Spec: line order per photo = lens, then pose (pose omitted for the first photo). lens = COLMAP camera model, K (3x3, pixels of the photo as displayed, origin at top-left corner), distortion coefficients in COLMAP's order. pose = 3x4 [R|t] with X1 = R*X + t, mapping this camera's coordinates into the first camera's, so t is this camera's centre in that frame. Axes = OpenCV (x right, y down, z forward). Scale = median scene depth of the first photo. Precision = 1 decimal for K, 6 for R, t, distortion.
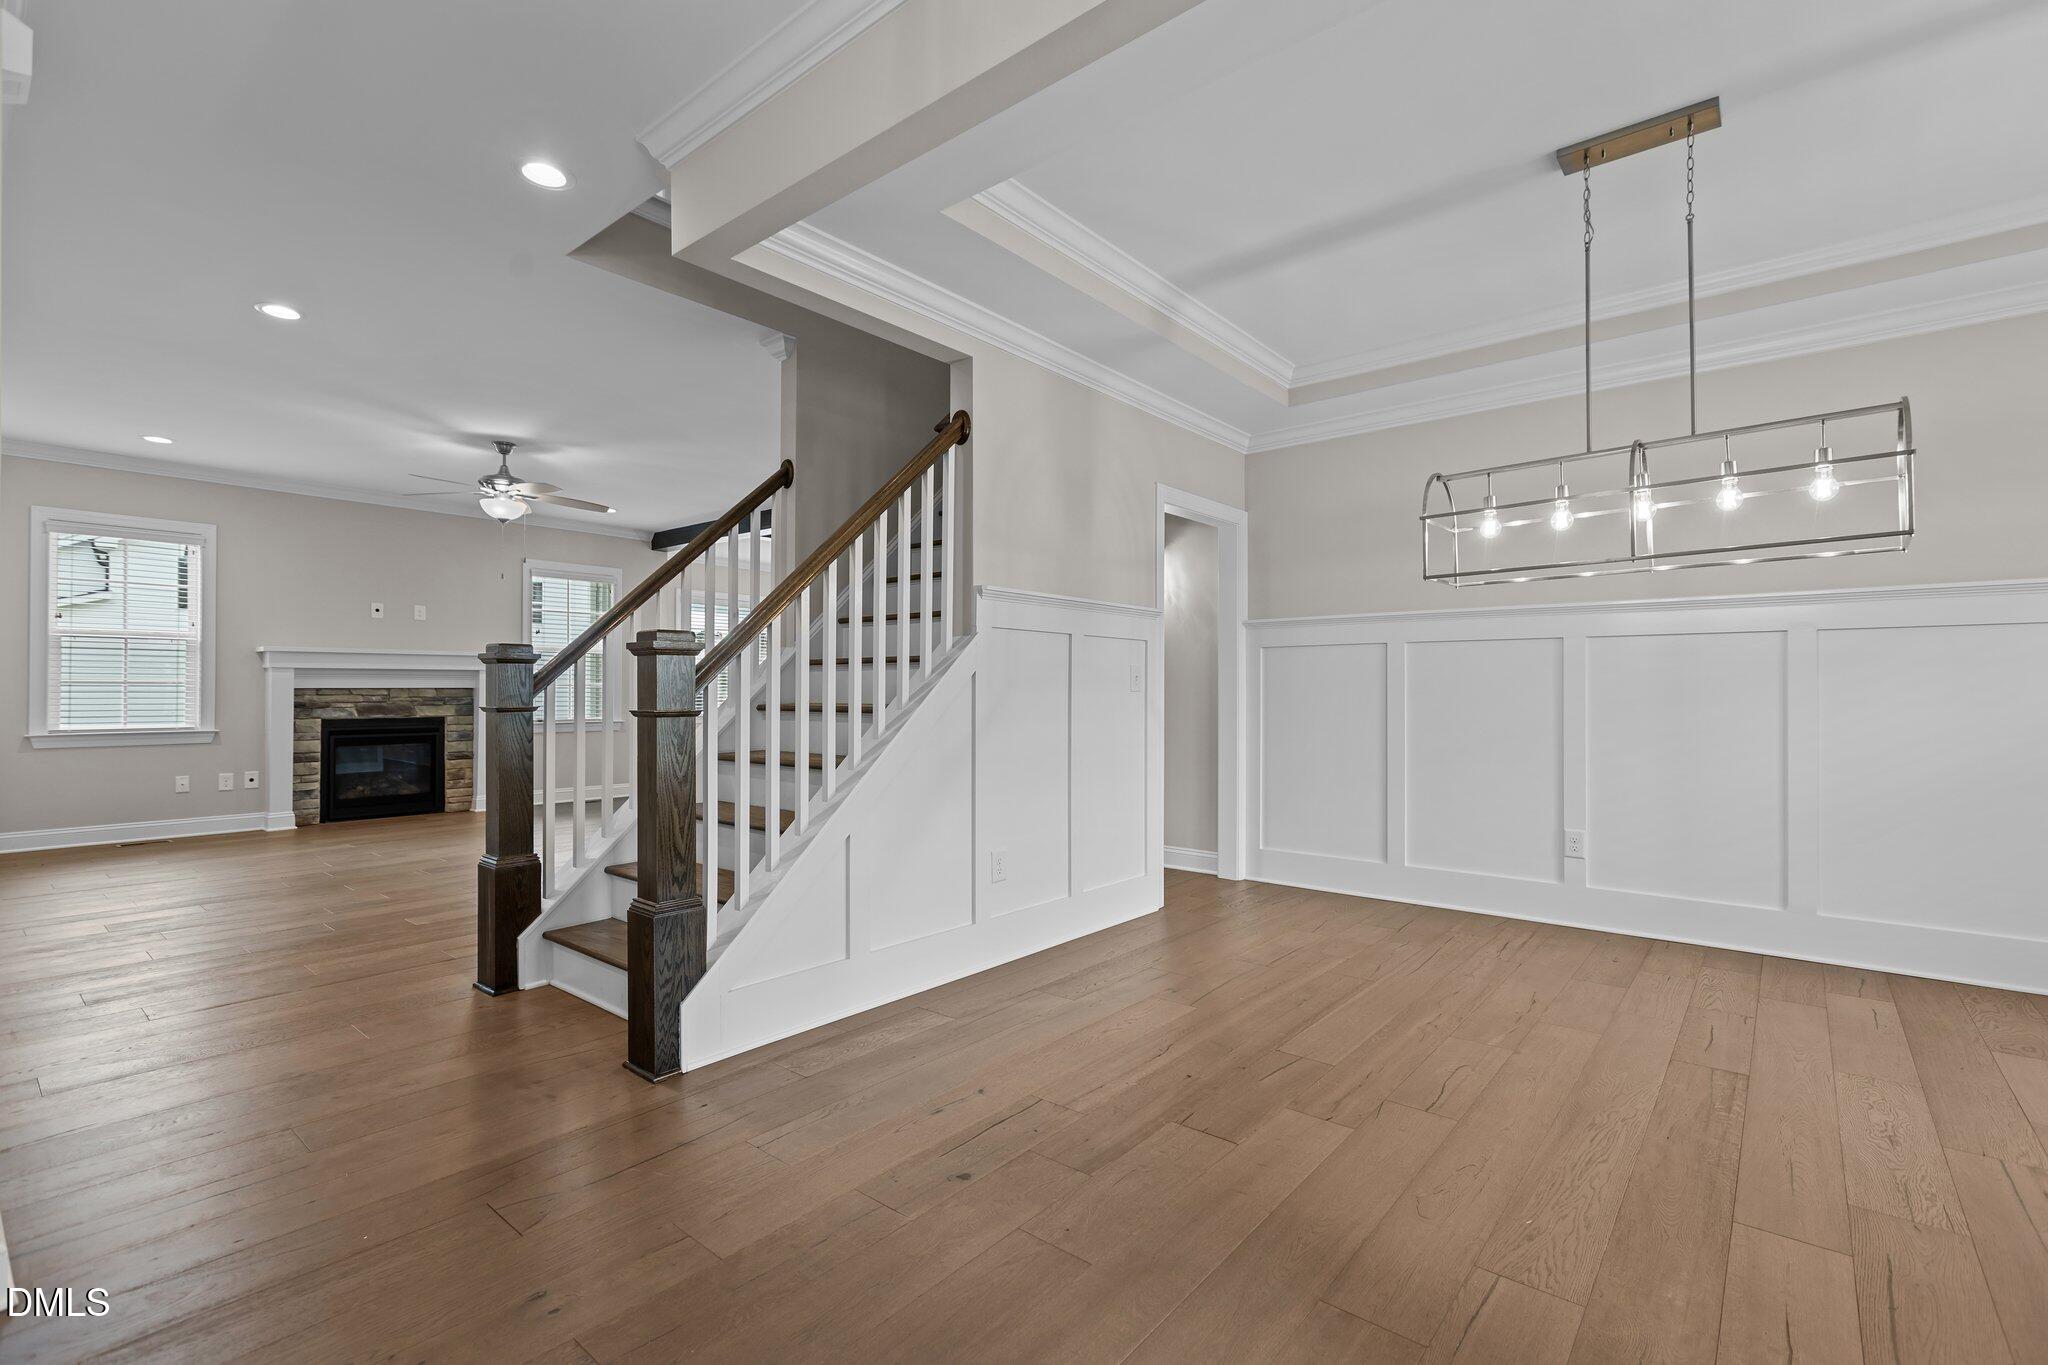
lens RADIAL K [[918.2, 0, 1026.2], [0, 918.2, 685.1], [0, 0, 1]] dist [0.001216, 0.000147]
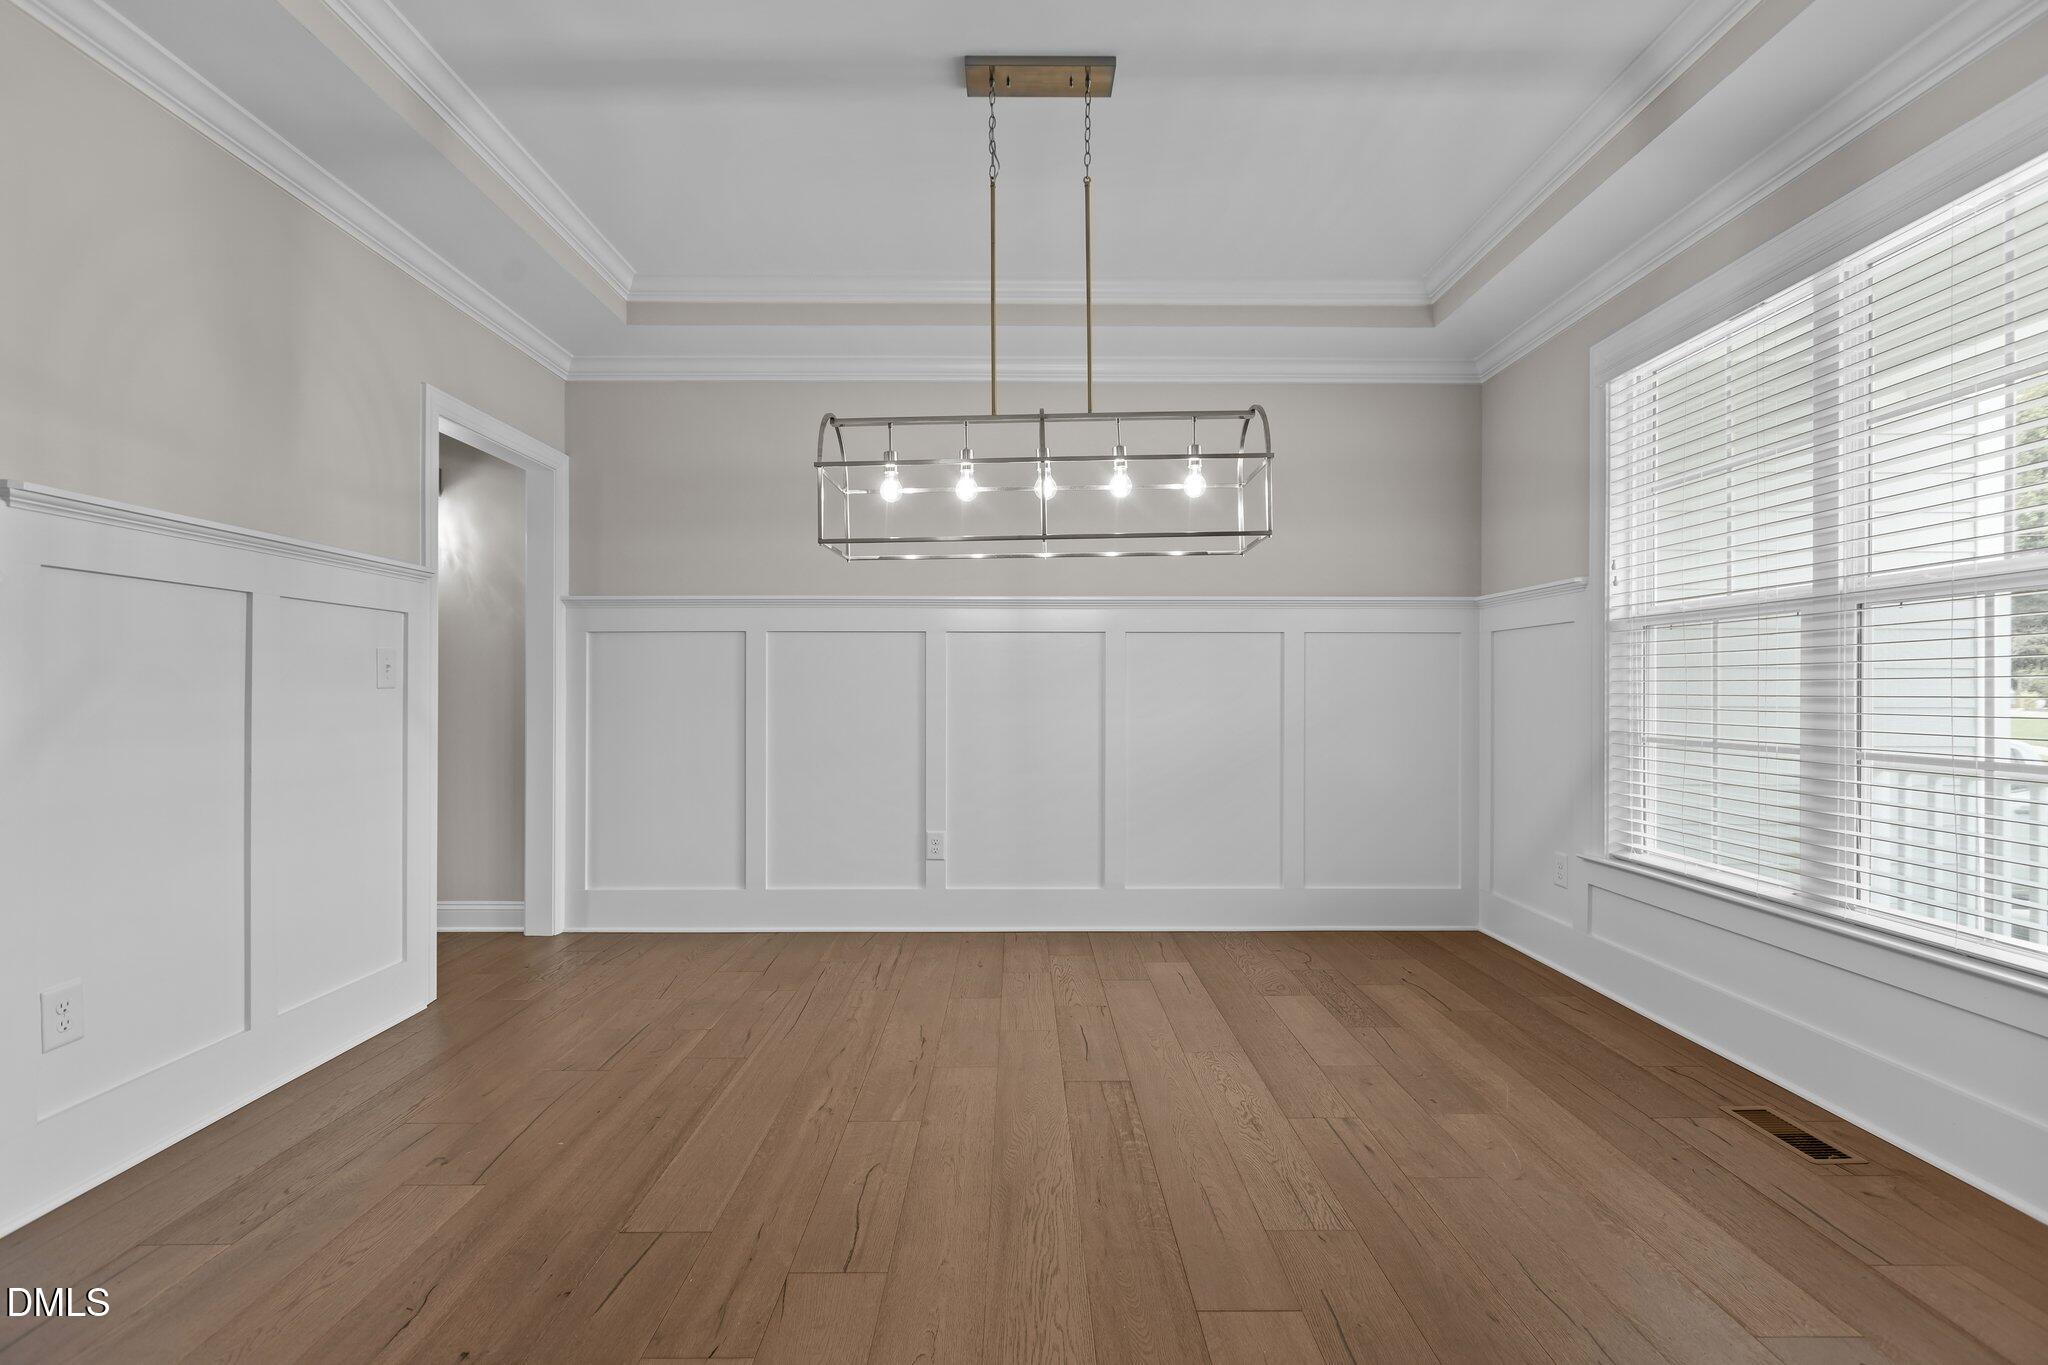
lens RADIAL K [[918.2, 0, 1026.2], [0, 918.2, 685.1], [0, 0, 1]] dist [0.001216, 0.000147]
pose [[0.762541, 0.001504, 0.646938, 0.054340], [-0.003143, 0.999994, 0.001380, 0.002867], [-0.646932, -0.003085, 0.762541, 0.249835]]
